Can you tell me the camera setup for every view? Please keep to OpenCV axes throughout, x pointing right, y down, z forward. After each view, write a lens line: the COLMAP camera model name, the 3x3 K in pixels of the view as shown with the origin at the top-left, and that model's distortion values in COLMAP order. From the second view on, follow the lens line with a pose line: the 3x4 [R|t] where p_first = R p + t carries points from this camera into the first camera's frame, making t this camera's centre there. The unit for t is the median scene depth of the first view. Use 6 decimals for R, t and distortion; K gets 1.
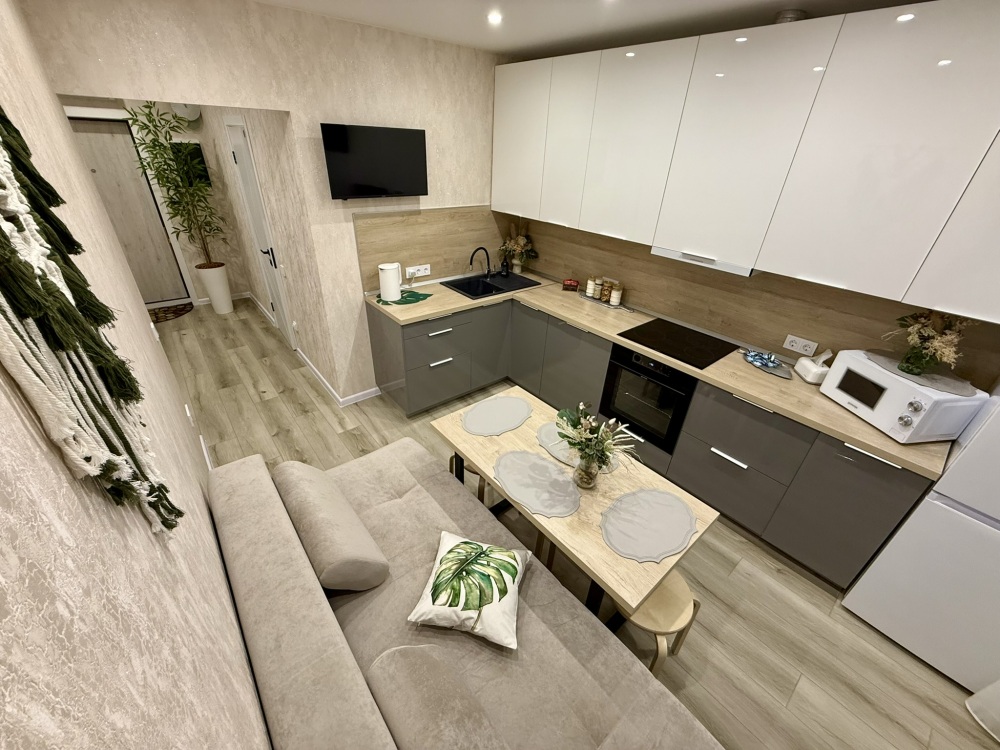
lens RADIAL K [[399.5, 0, 499.2], [0, 399.5, 373.4], [0, 0, 1]] dist [-0.000605, -0.000033]
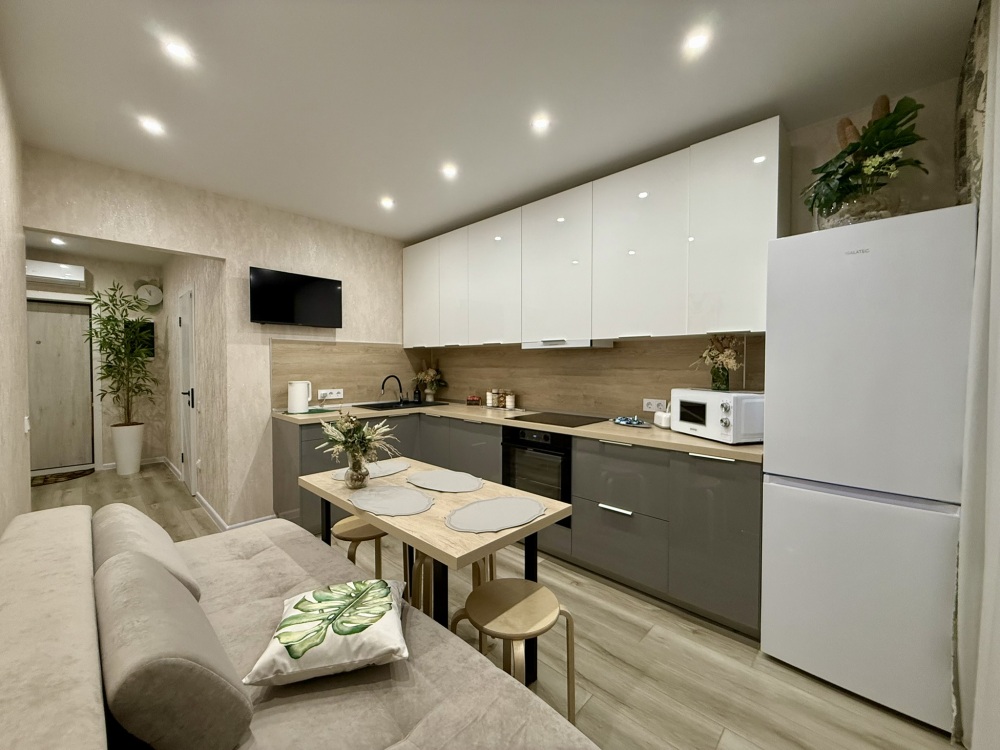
lens RADIAL K [[399.5, 0, 499.2], [0, 399.5, 373.4], [0, 0, 1]] dist [-0.000605, -0.000033]
pose [[0.992755, -0.043906, 0.111847, 0.136038], [0.091939, 0.876886, -0.471825, 0.255624], [-0.077361, 0.478690, 0.874569, -0.009560]]
